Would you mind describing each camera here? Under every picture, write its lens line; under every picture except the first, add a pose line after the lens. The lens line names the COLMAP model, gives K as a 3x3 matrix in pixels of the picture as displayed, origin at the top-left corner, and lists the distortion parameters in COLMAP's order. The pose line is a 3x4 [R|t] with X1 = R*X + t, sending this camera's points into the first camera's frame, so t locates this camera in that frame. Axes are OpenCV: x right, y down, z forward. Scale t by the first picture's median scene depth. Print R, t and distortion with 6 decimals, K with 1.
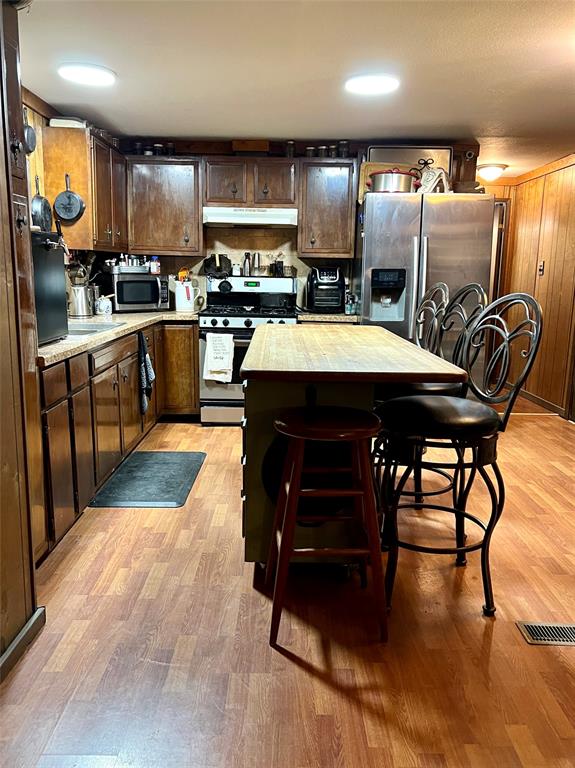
lens RADIAL K [[577.4, 0, 288.7], [0, 577.4, 381.3], [0, 0, 1]] dist [0.061165, -0.041774]
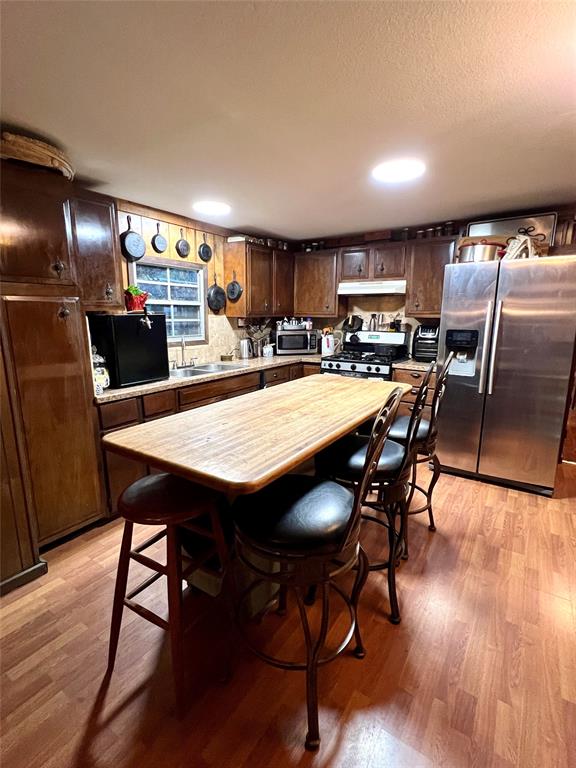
lens RADIAL K [[352.8, 0, 288.0], [0, 352.8, 387.8], [0, 0, 1]] dist [0.015601, 0.000299]
pose [[0.850732, 0.094807, -0.516978, 0.217796], [-0.089523, 0.995362, 0.035218, -0.063850], [0.517919, 0.016320, 0.855274, 0.197337]]
